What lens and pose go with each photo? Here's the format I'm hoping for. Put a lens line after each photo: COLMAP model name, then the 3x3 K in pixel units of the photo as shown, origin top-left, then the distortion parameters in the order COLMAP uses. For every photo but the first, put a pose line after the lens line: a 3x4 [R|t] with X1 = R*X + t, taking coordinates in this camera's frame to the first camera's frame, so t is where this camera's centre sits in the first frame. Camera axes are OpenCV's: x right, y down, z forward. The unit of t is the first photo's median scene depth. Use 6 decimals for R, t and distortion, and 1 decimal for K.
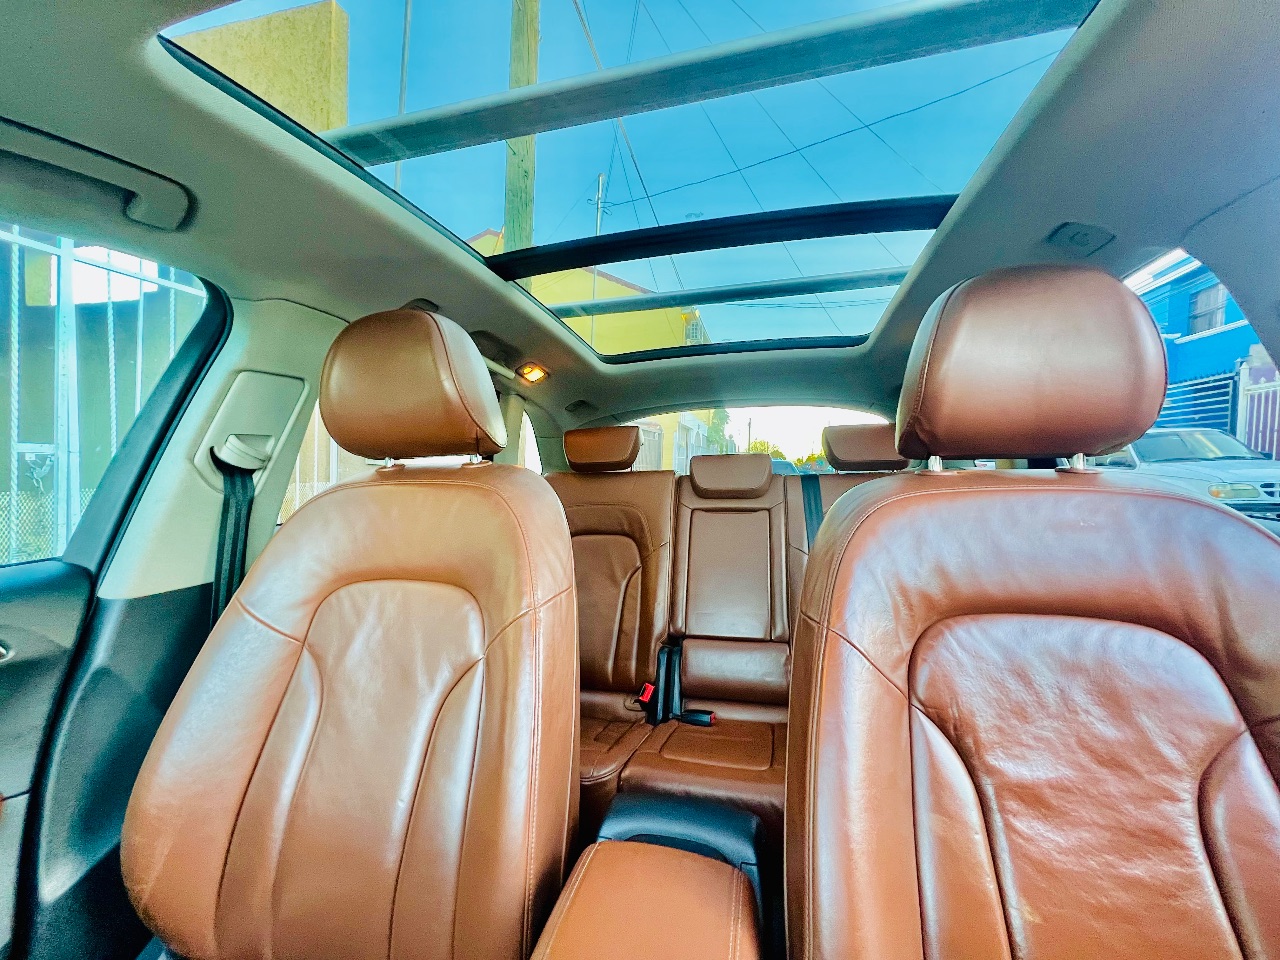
lens RADIAL K [[517.8, 0, 637.0], [0, 517.8, 482.8], [0, 0, 1]] dist [0.001176, 0.000234]
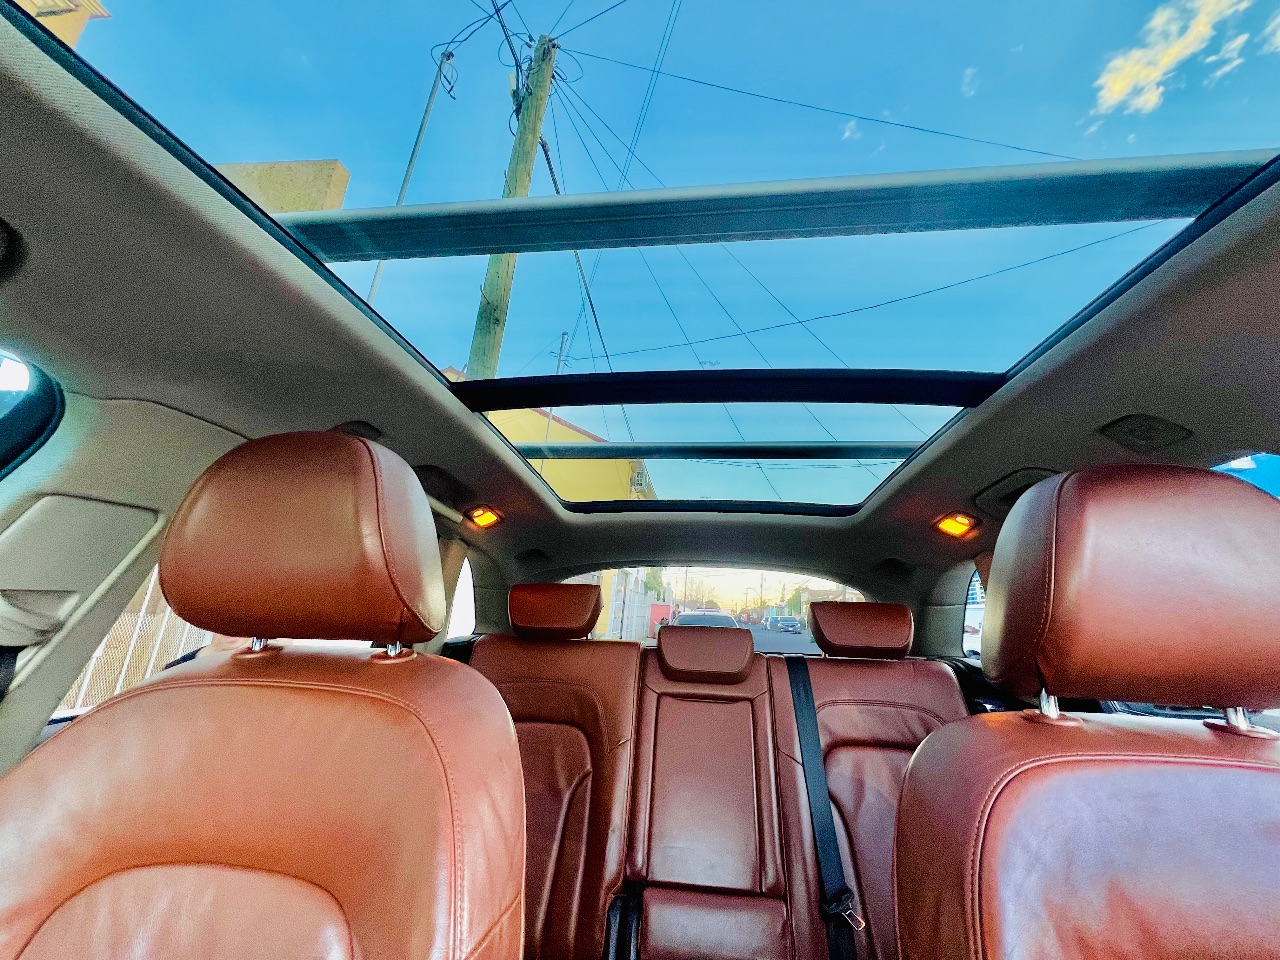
lens RADIAL K [[517.8, 0, 637.0], [0, 517.8, 482.8], [0, 0, 1]] dist [0.001176, 0.000234]
pose [[0.990194, 0.089465, 0.107296, -0.051058], [-0.057503, 0.960972, -0.270604, -0.051490], [-0.127318, 0.261781, 0.956693, 0.147540]]
